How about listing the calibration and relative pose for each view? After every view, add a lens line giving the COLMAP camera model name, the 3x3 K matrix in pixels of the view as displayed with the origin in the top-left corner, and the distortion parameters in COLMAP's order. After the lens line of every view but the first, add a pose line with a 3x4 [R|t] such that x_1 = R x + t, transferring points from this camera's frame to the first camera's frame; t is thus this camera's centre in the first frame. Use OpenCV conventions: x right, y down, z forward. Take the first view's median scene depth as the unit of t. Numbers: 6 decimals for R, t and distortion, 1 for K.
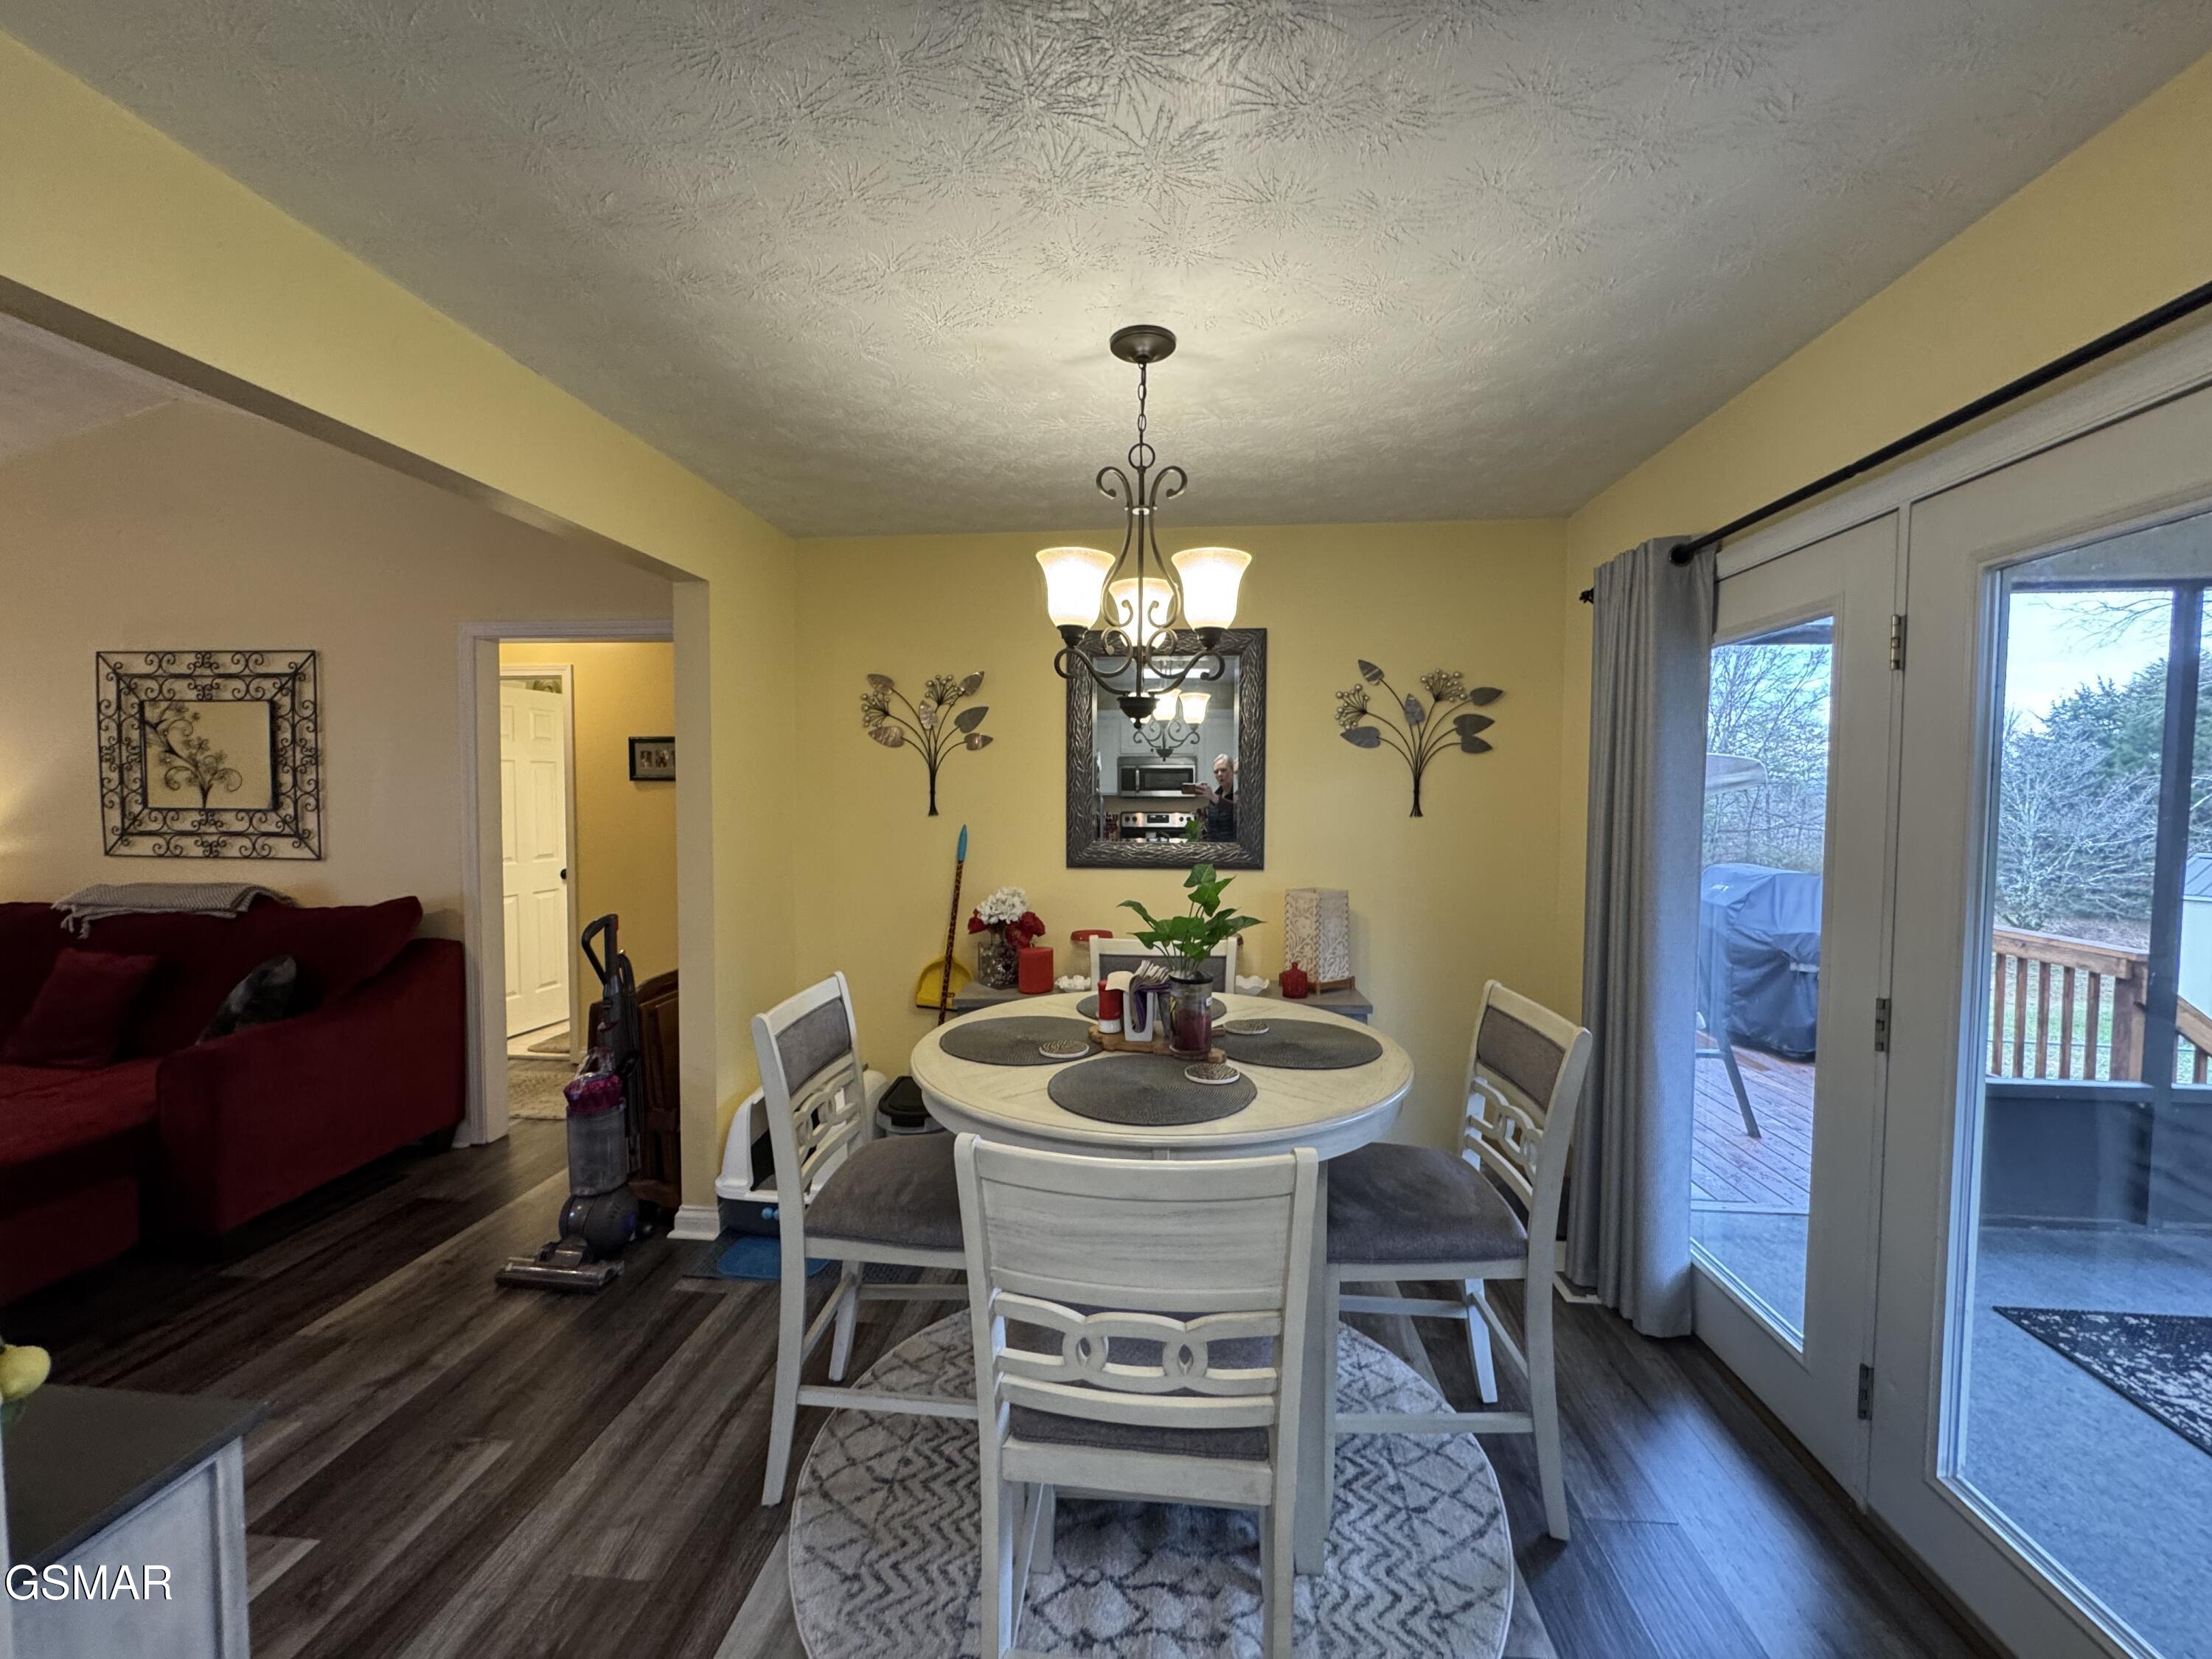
lens RADIAL K [[882.6, 0, 1102.2], [0, 882.6, 827.2], [0, 0, 1]] dist [-0.003015, 0.000189]
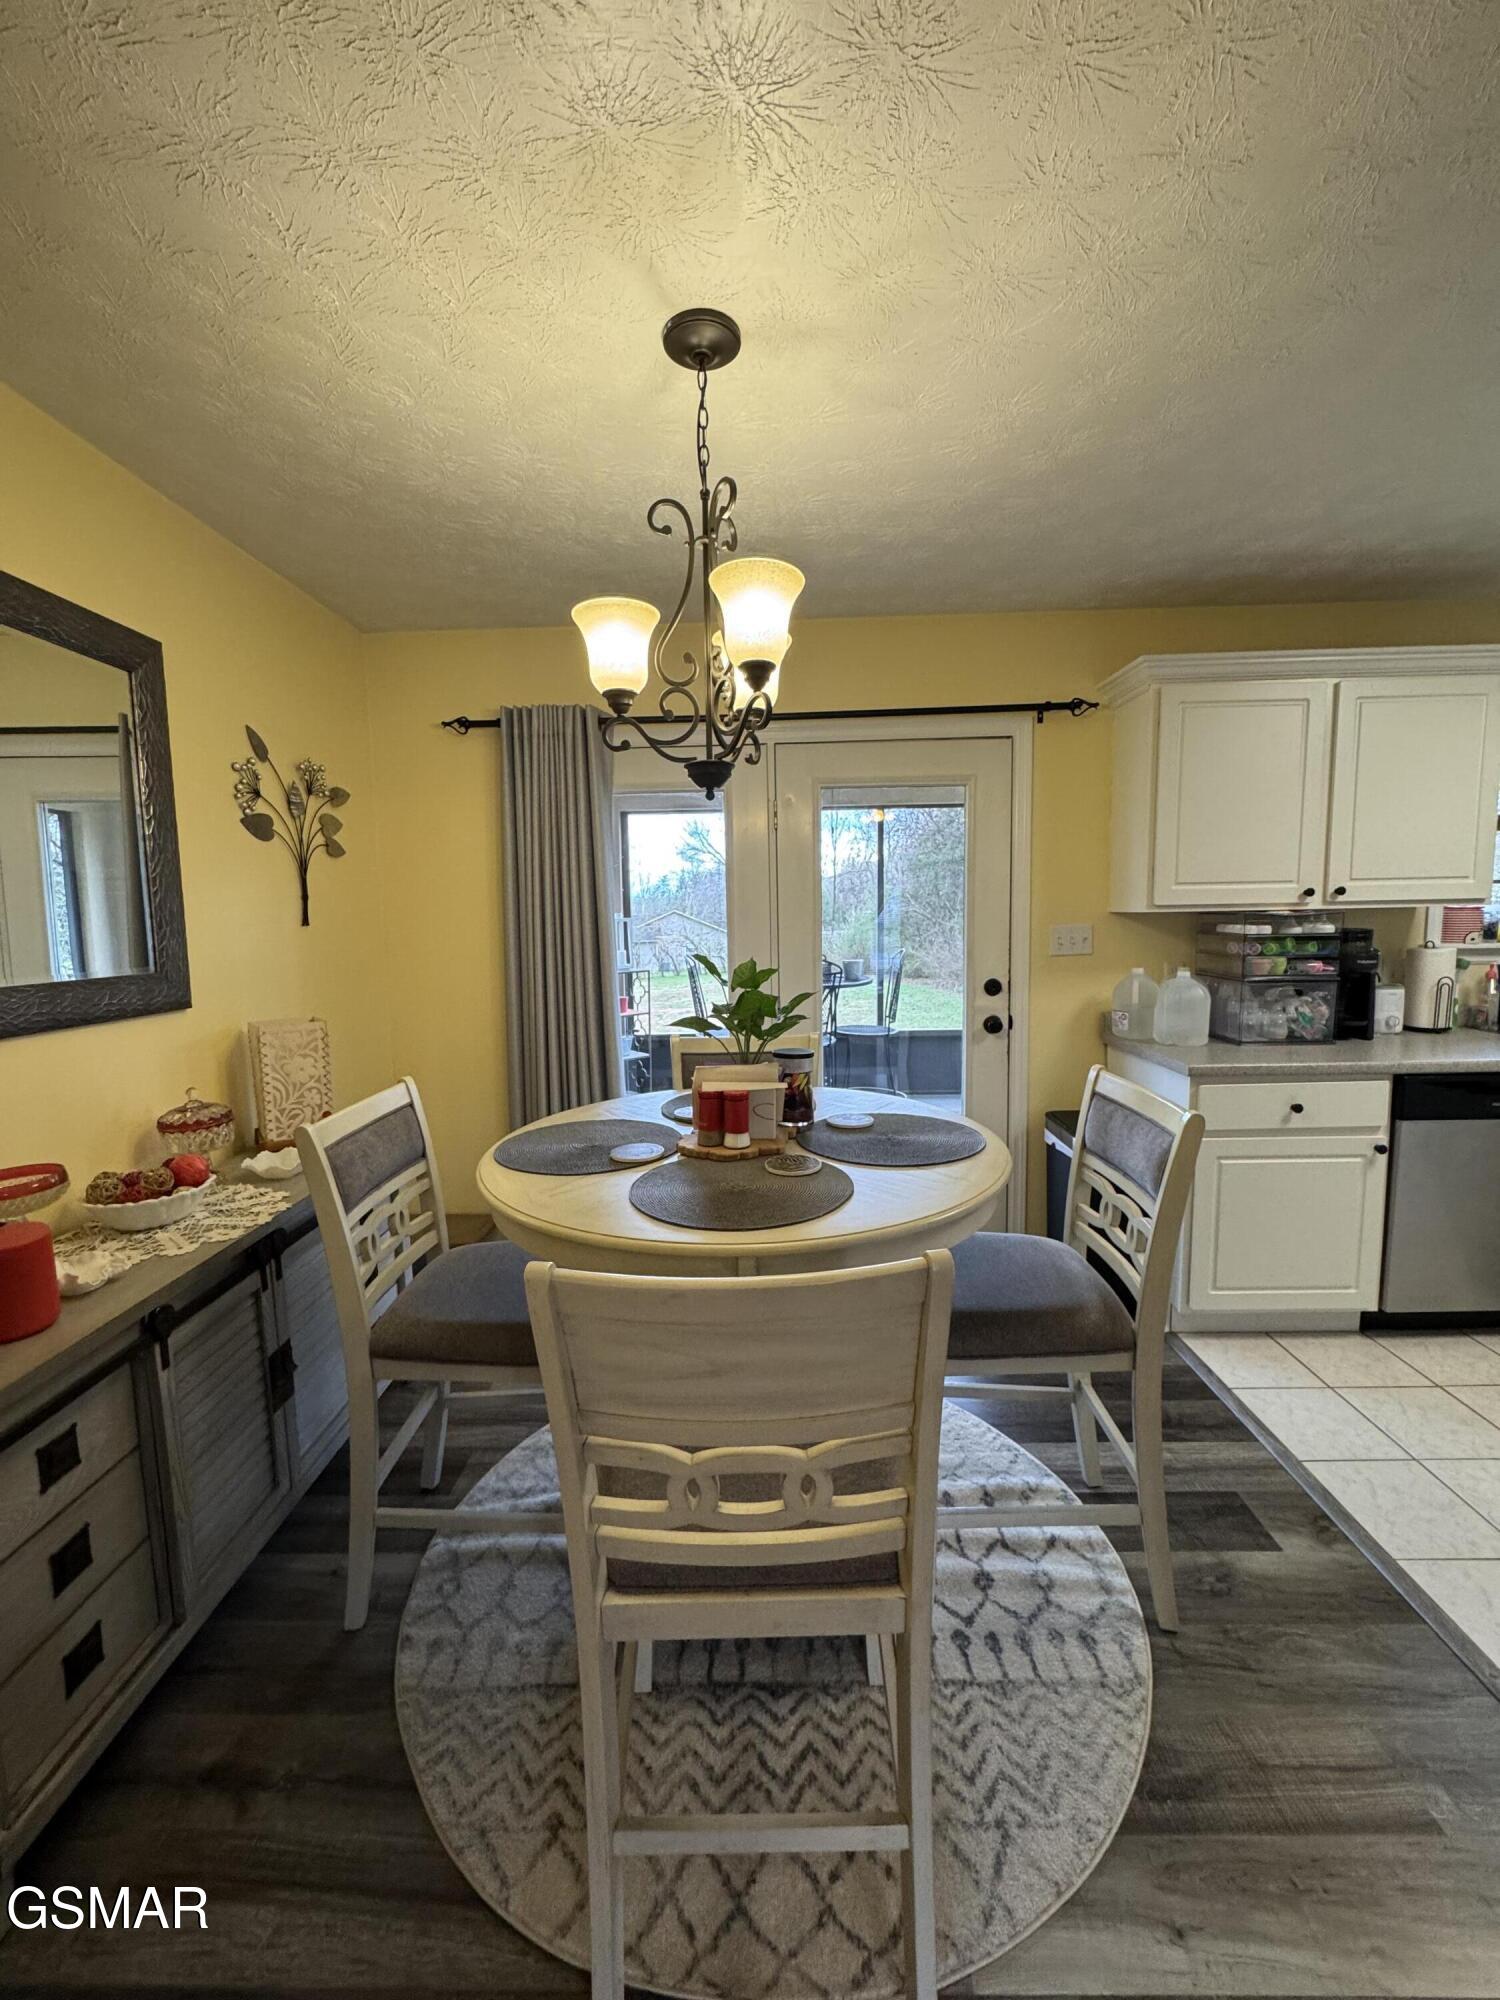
lens RADIAL K [[799.5, 0, 750.0], [0, 799.5, 1000.0], [0, 0, 1]] dist [-0.002185, -0.000048]
pose [[-0.070514, -0.105580, 0.991908, -0.427517], [0.057570, 0.992295, 0.109713, -0.000787], [-0.995848, 0.064840, -0.063892, 0.573133]]
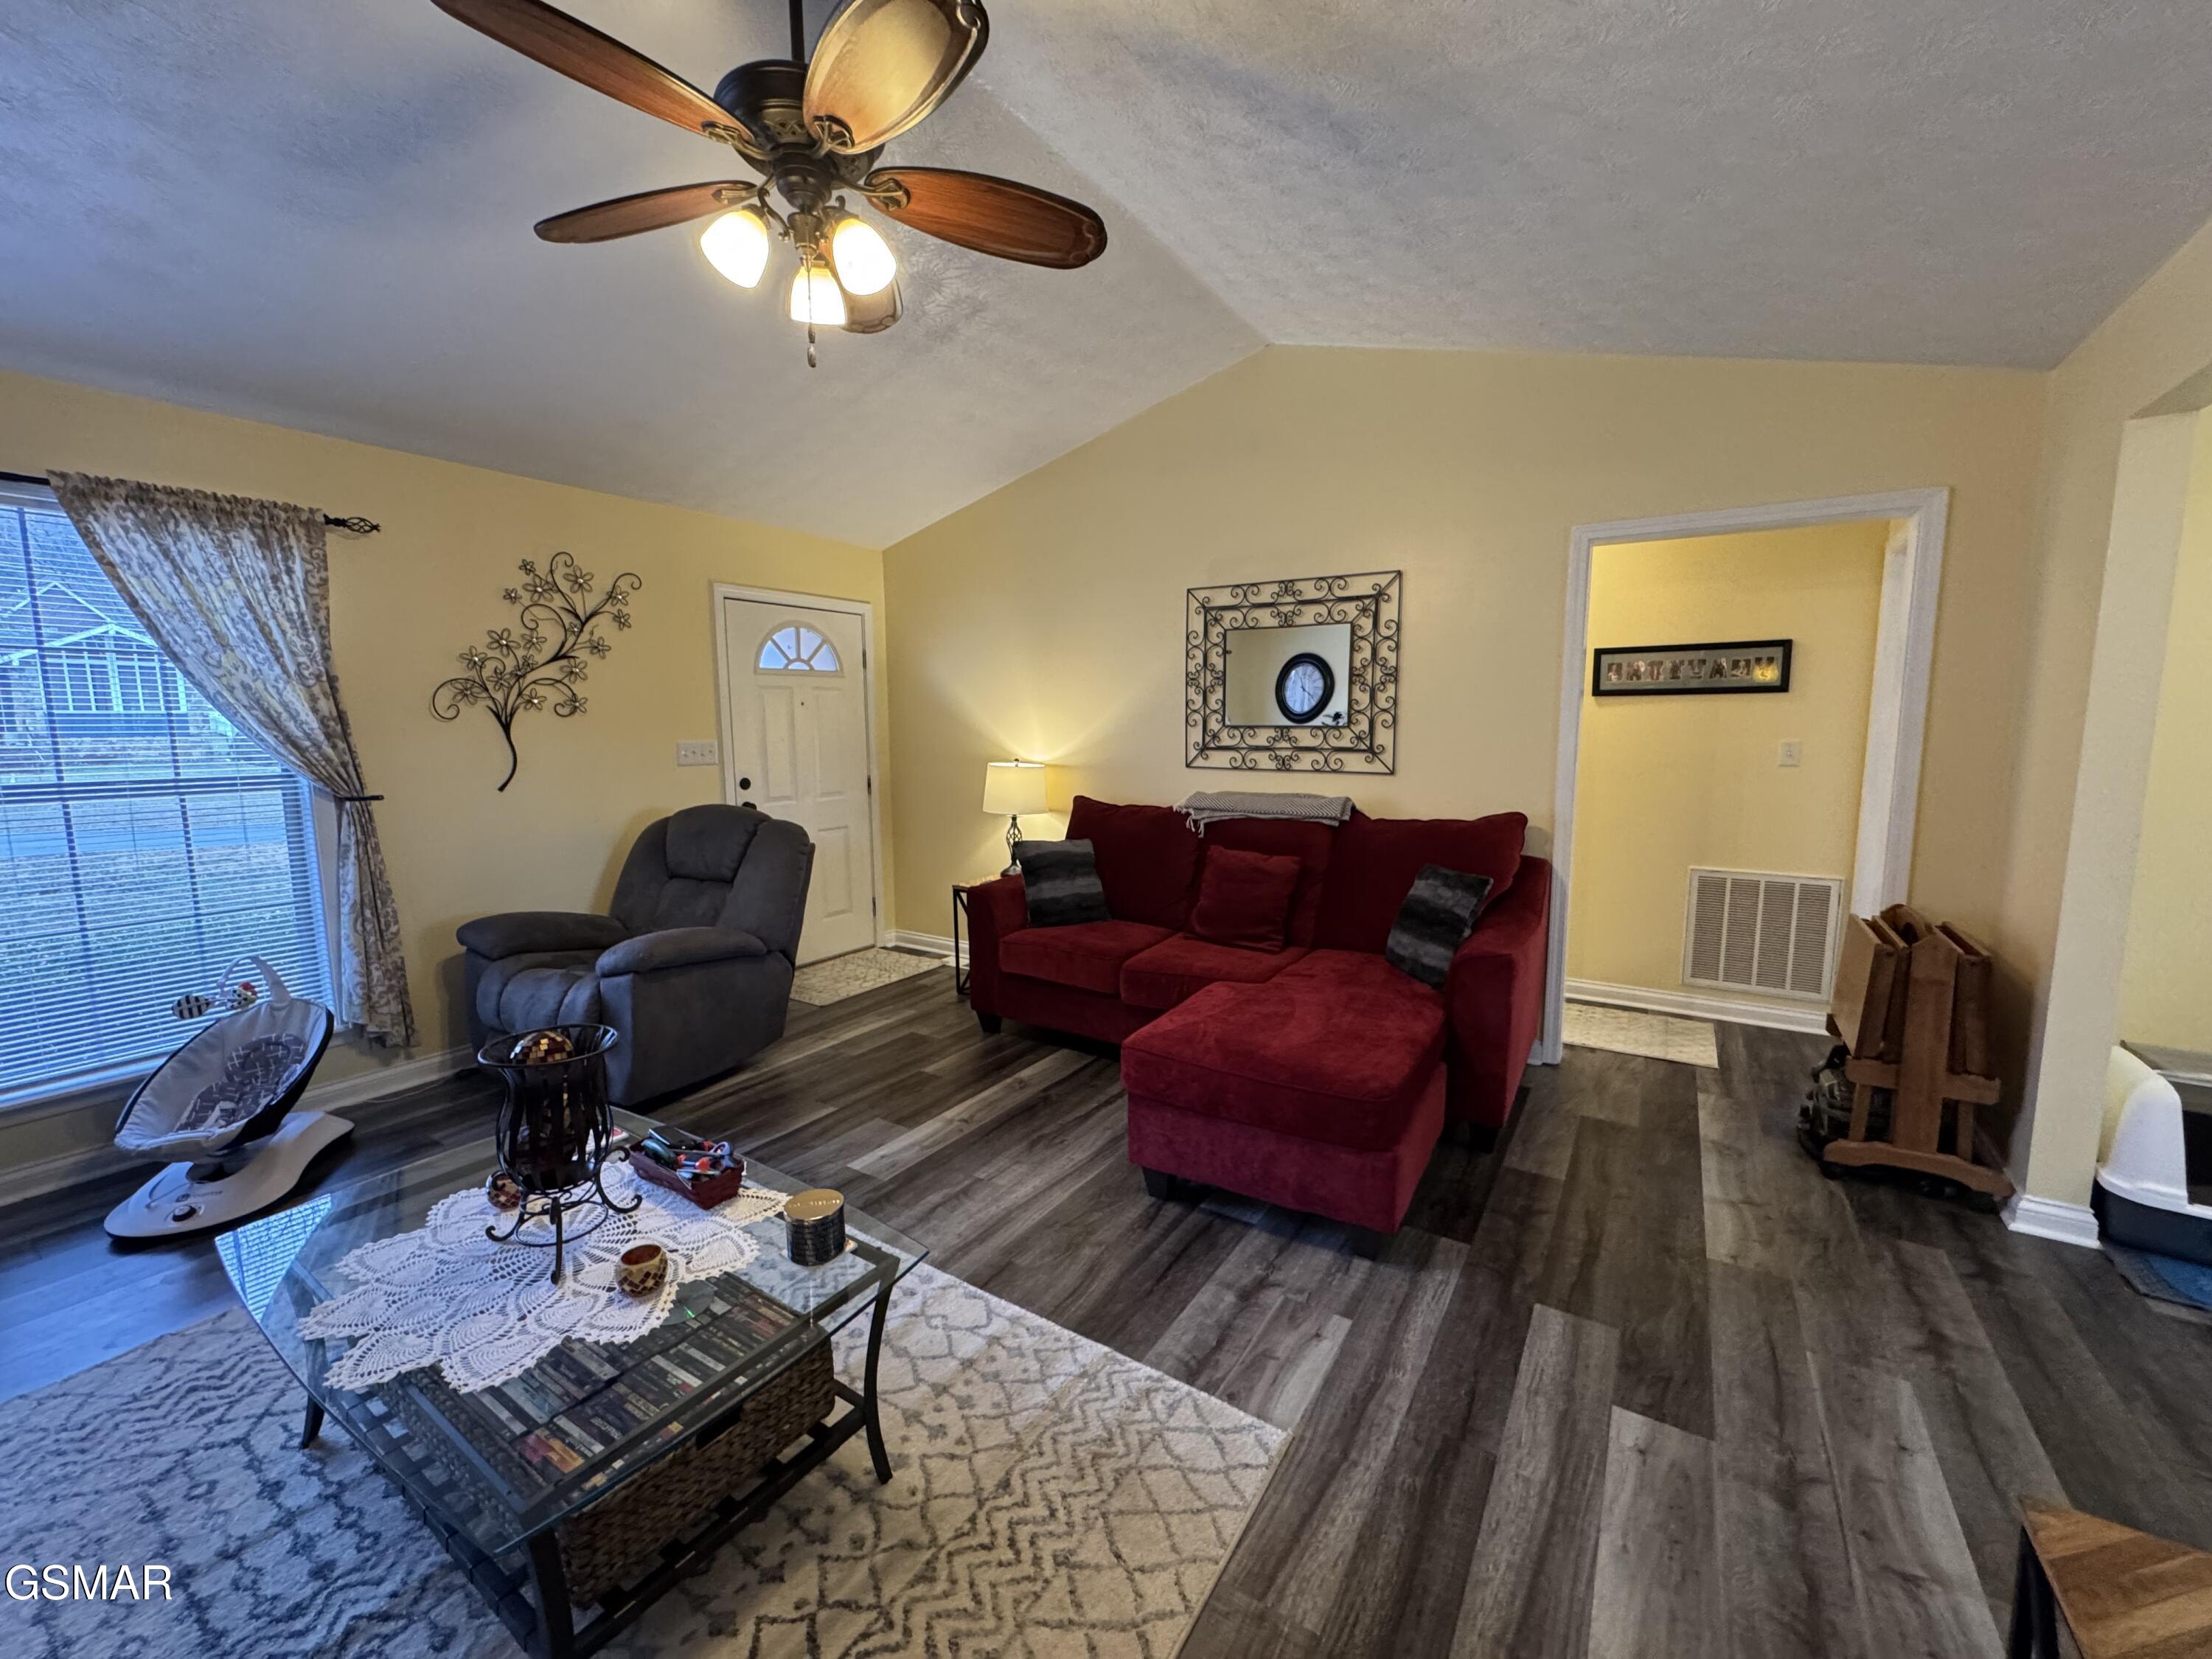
lens RADIAL K [[882.6, 0, 1102.2], [0, 882.6, 827.2], [0, 0, 1]] dist [-0.003015, 0.000189]
pose [[0.887927, 0.046639, -0.457613, -0.738933], [-0.008723, 0.996375, 0.084624, 0.014471], [0.459901, -0.071148, 0.885115, -0.097913]]
